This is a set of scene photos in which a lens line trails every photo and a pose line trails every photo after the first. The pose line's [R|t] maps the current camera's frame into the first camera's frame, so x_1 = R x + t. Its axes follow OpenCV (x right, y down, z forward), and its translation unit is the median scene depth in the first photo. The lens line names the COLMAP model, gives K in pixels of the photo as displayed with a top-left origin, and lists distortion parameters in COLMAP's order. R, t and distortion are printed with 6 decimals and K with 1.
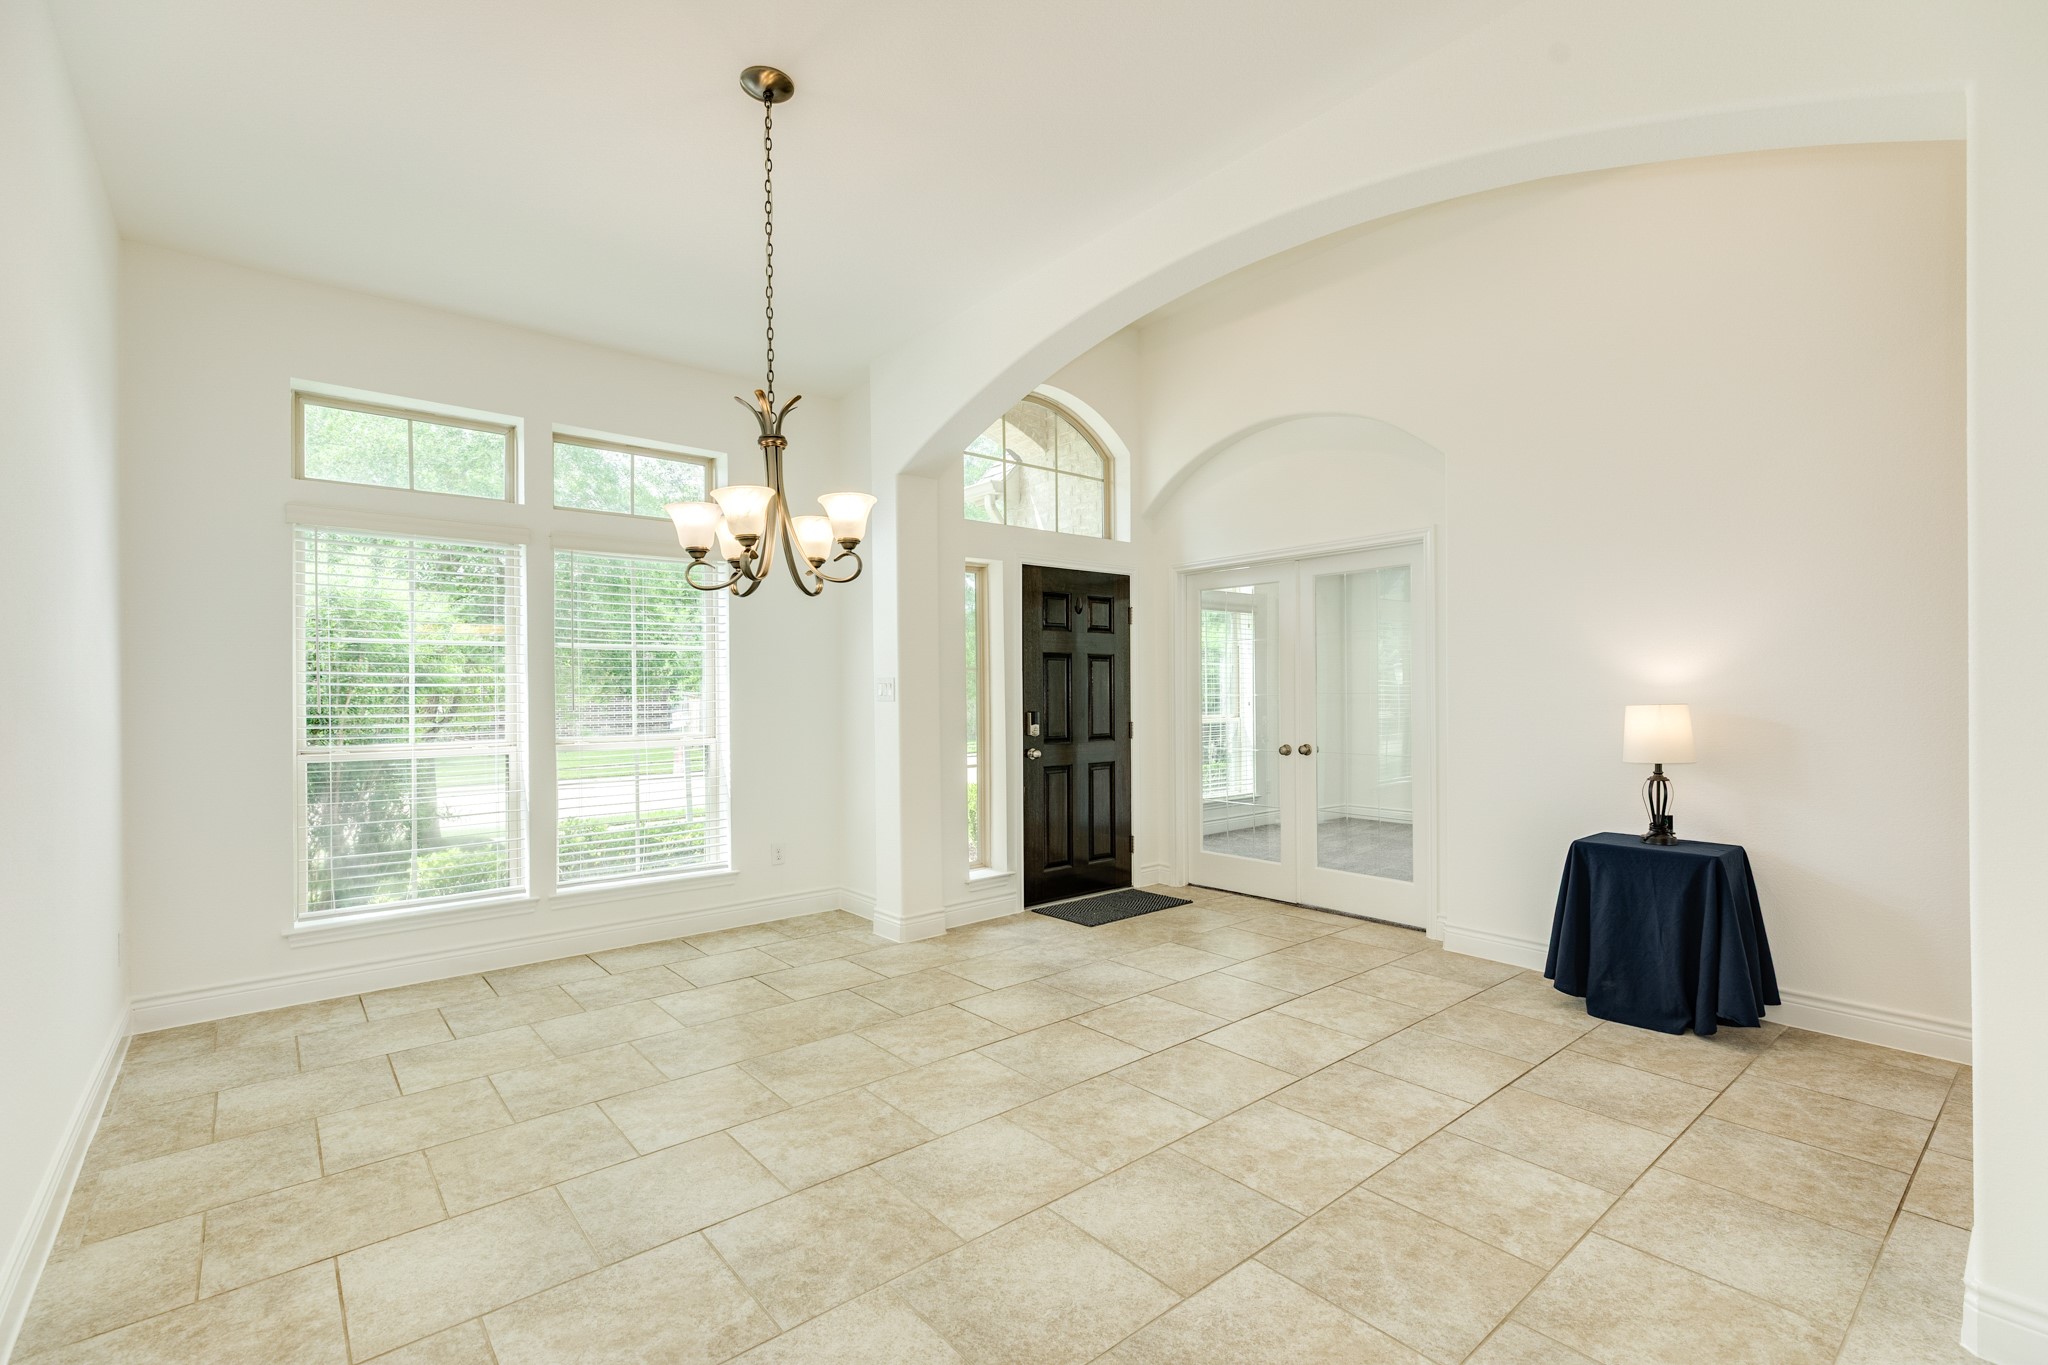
lens RADIAL K [[913.1, 0, 1018.6], [0, 913.1, 678.2], [0, 0, 1]] dist [0.006850, -0.000813]
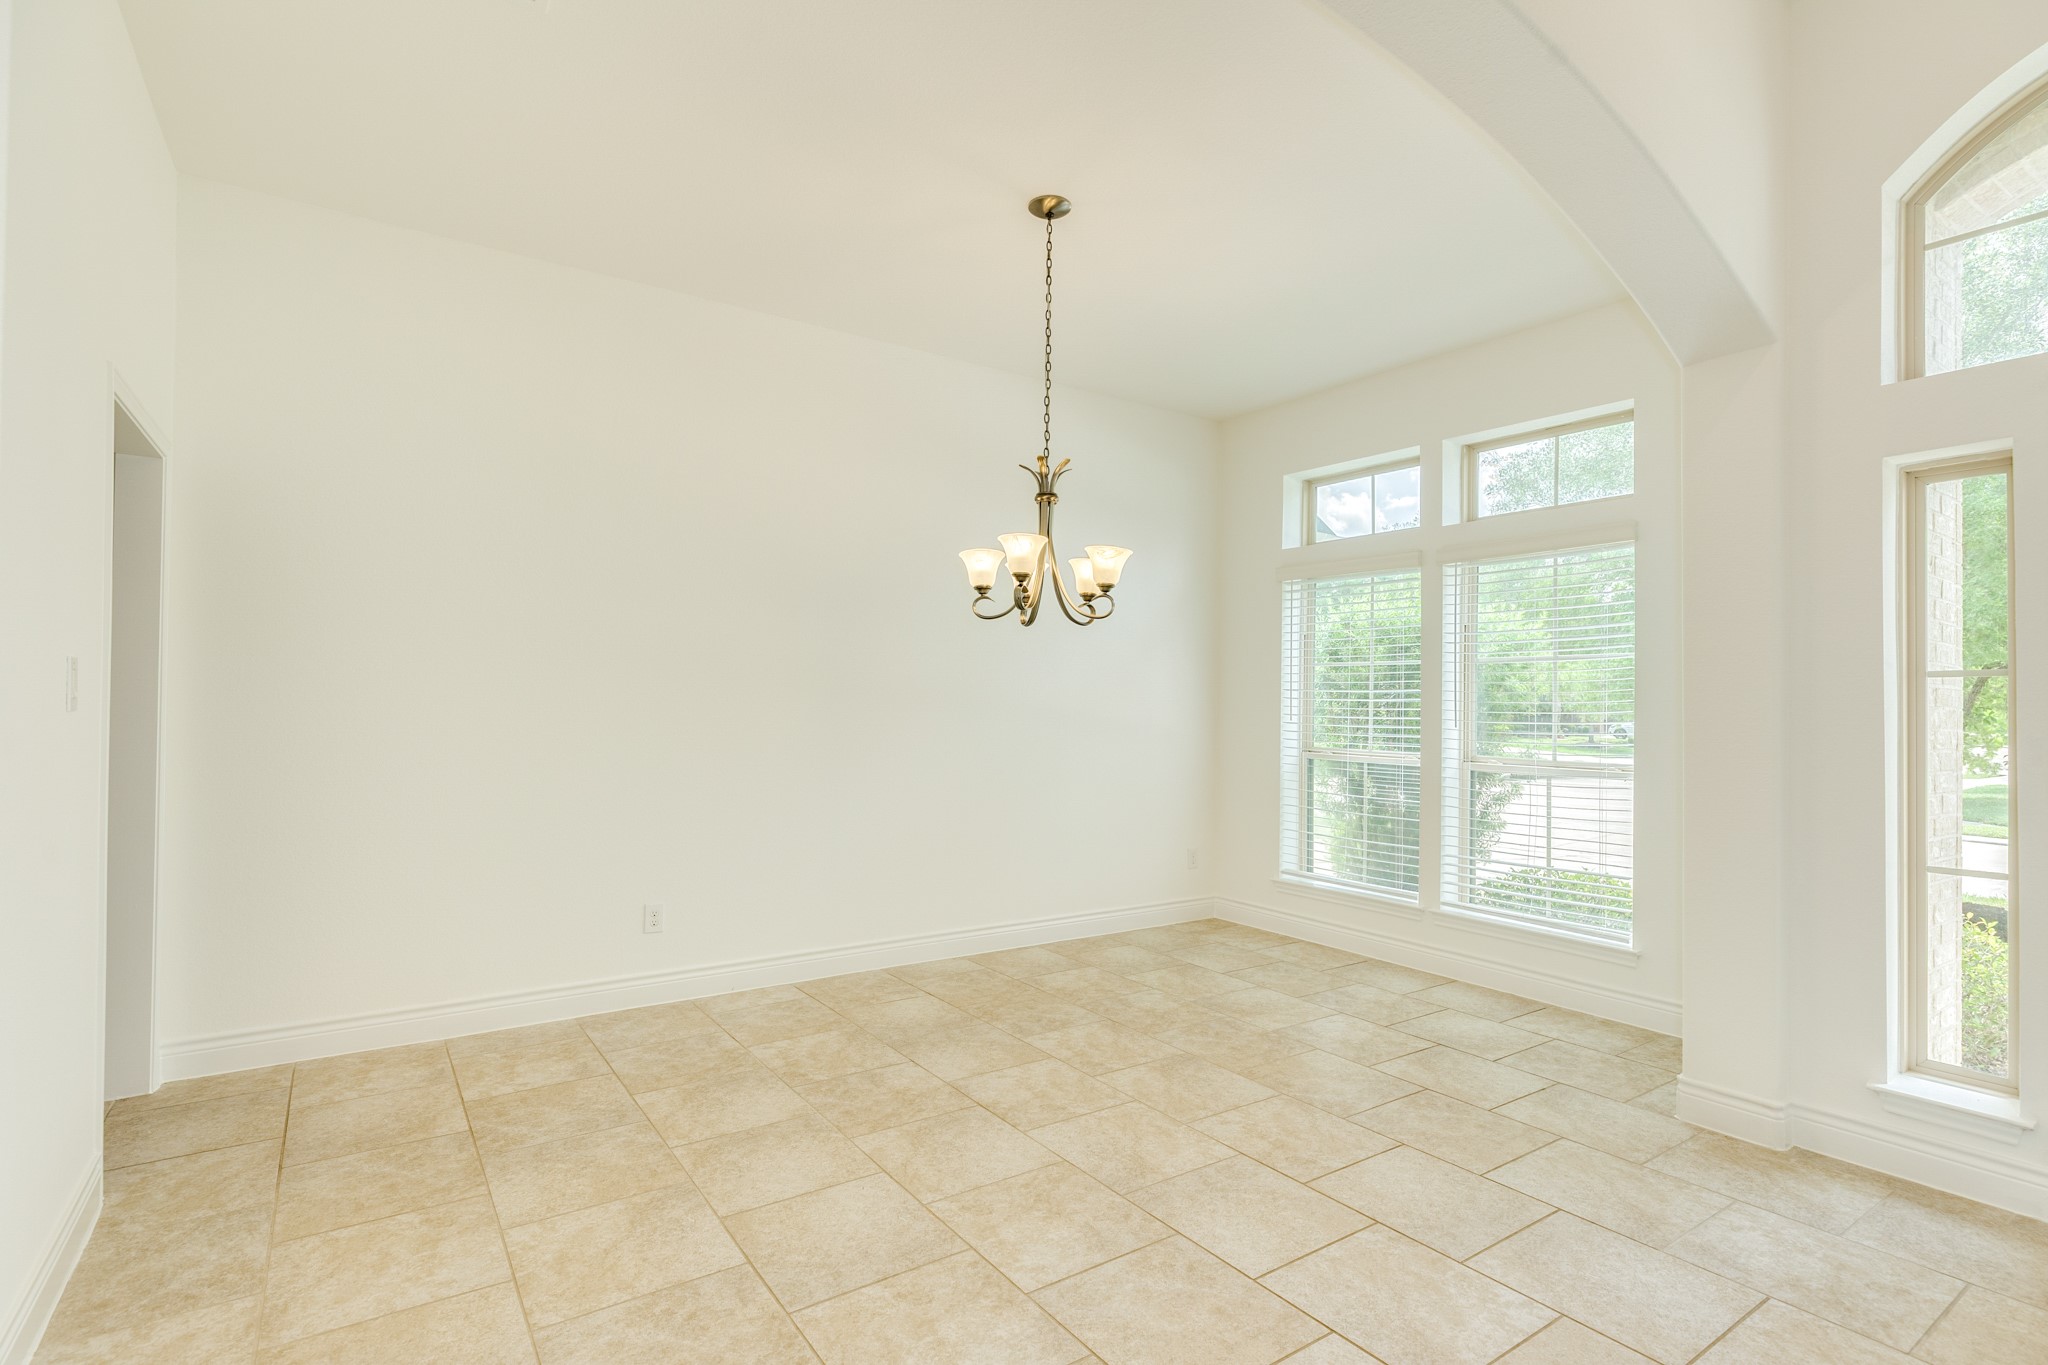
lens RADIAL K [[981.8, 0, 1025.3], [0, 981.8, 692.5], [0, 0, 1]] dist [-0.000963, -0.000159]
pose [[-0.084761, -0.004063, -0.996393, 0.826643], [0.000600, 0.999991, -0.004128, 0.003197], [0.996401, -0.000948, -0.084758, 0.878629]]
